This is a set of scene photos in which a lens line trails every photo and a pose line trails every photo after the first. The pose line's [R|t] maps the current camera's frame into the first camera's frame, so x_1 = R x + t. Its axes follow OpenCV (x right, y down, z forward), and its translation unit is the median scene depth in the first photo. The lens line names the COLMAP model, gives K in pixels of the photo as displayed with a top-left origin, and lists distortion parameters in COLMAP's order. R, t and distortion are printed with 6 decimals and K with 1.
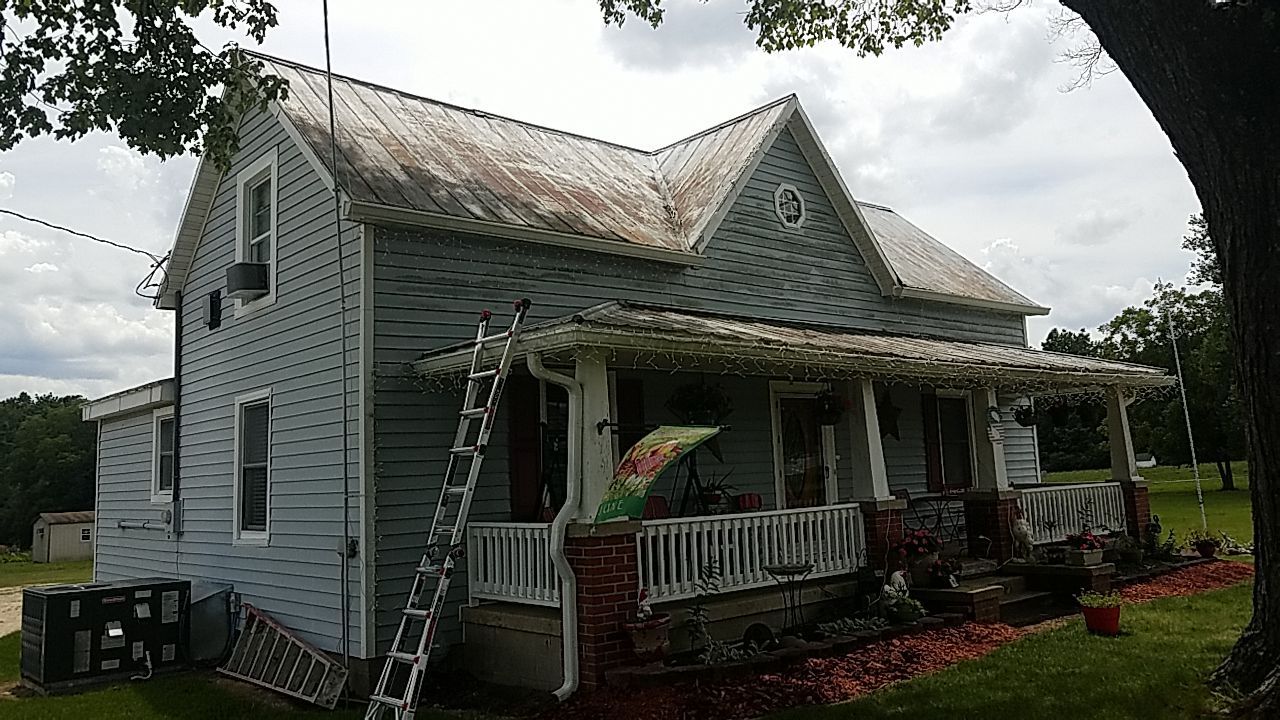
lens RADIAL K [[976.0, 0, 656.6], [0, 976.0, 358.5], [0, 0, 1]] dist [0.007134, 0.003727]
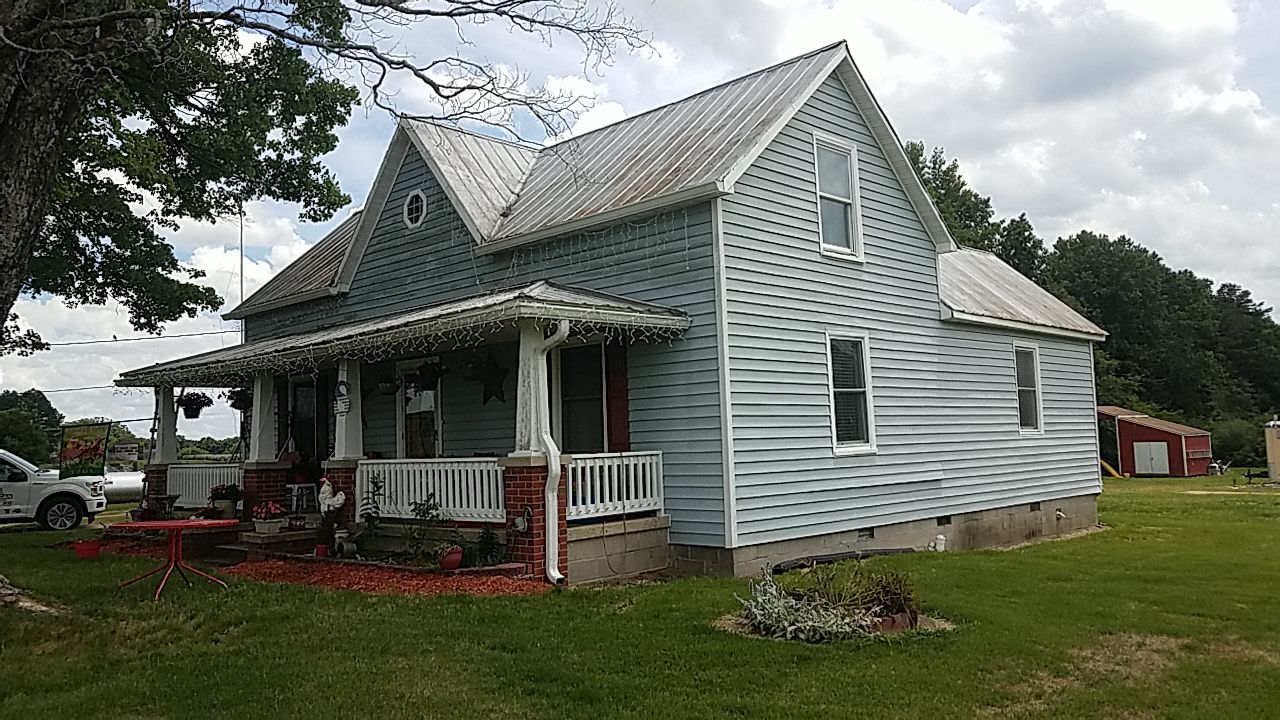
lens RADIAL K [[976.0, 0, 656.6], [0, 976.0, 358.5], [0, 0, 1]] dist [0.007134, 0.003727]
pose [[0.172107, -0.052104, -0.983699, 1.348684], [0.178469, 0.983724, -0.020881, 0.099987], [0.968777, -0.171967, 0.178604, 1.042925]]
